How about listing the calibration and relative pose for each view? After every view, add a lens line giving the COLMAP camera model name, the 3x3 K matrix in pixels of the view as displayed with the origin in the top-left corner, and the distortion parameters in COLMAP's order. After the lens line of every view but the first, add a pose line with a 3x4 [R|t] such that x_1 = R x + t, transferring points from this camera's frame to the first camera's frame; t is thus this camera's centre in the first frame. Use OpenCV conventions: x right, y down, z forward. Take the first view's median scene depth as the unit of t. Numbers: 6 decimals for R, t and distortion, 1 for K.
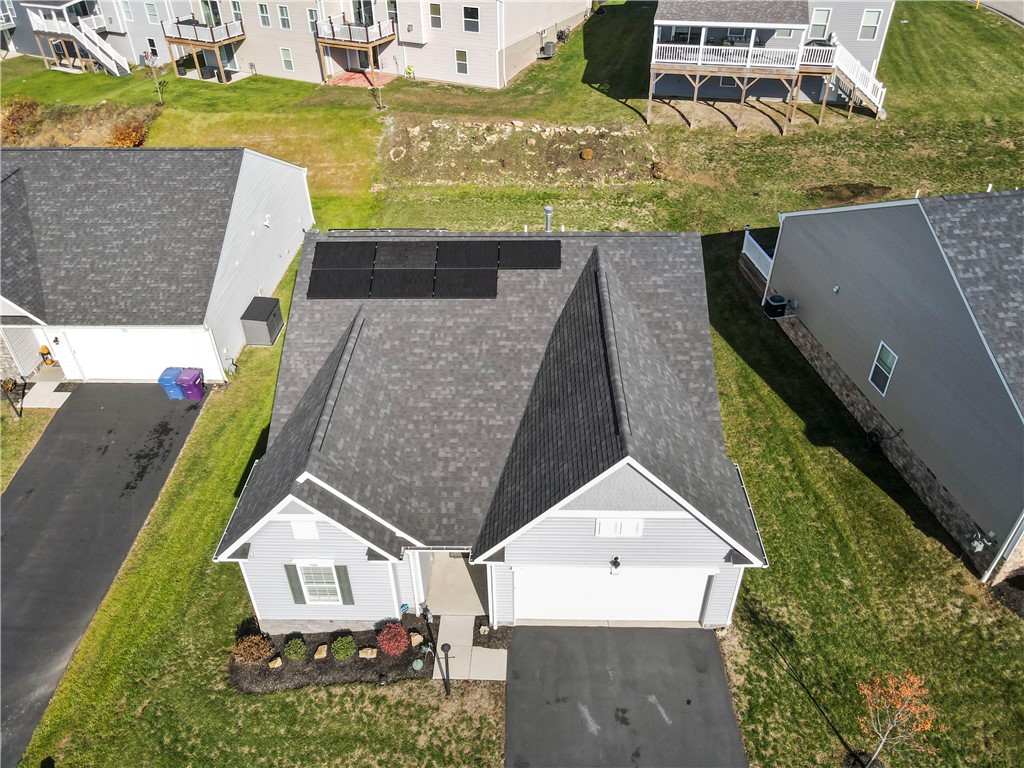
lens RADIAL K [[750.3, 0, 506.3], [0, 750.3, 417.3], [0, 0, 1]] dist [0.008959, -0.002707]
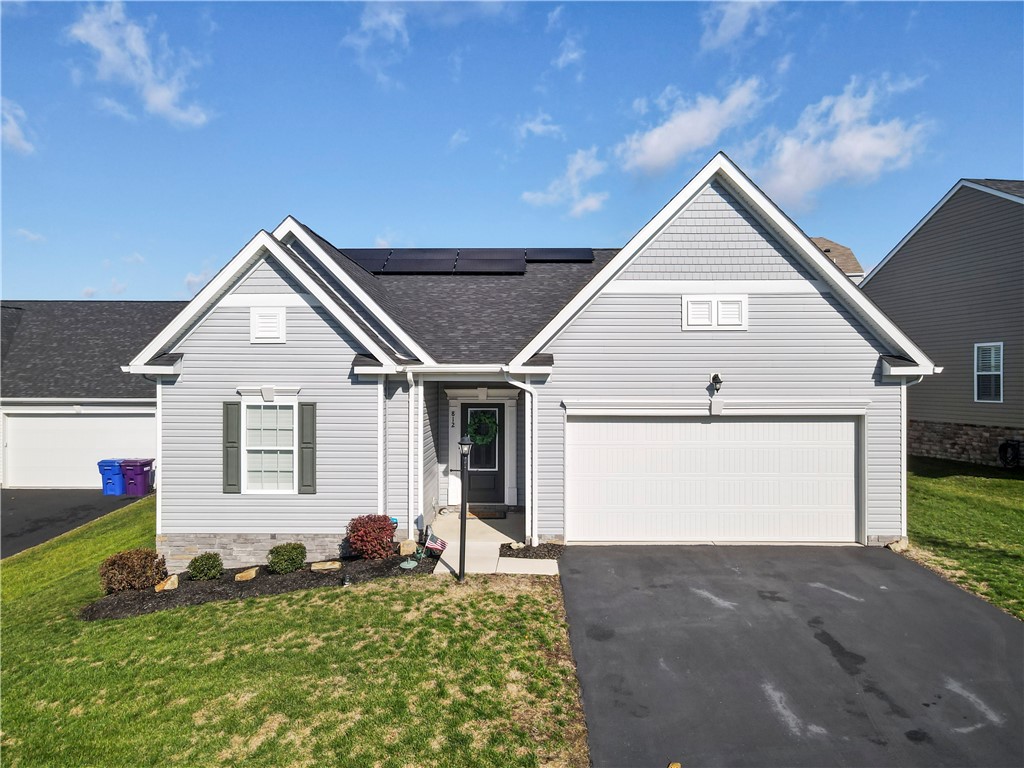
lens RADIAL K [[771.5, 0, 512.0], [0, 771.5, 384.0], [0, 0, 1]] dist [0.010613, 0.007174]
pose [[0.999895, 0.007873, 0.012151, -0.045011], [0.001177, 0.792262, -0.610180, 0.594965], [-0.014431, 0.610131, 0.792169, 0.430789]]
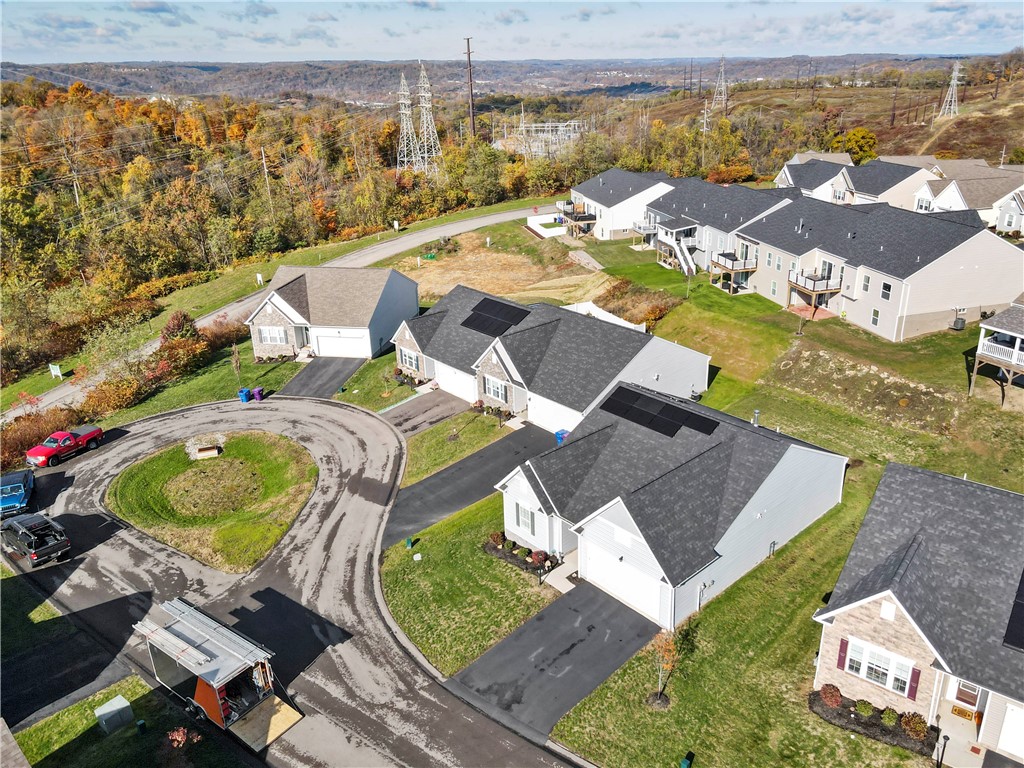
lens RADIAL K [[750.3, 0, 506.3], [0, 750.3, 417.3], [0, 0, 1]] dist [0.008959, -0.002707]
pose [[0.668357, 0.310438, -0.675964, 1.130021], [-0.446375, 0.894322, -0.030632, 0.046964], [0.595020, 0.322206, 0.736298, -0.773742]]
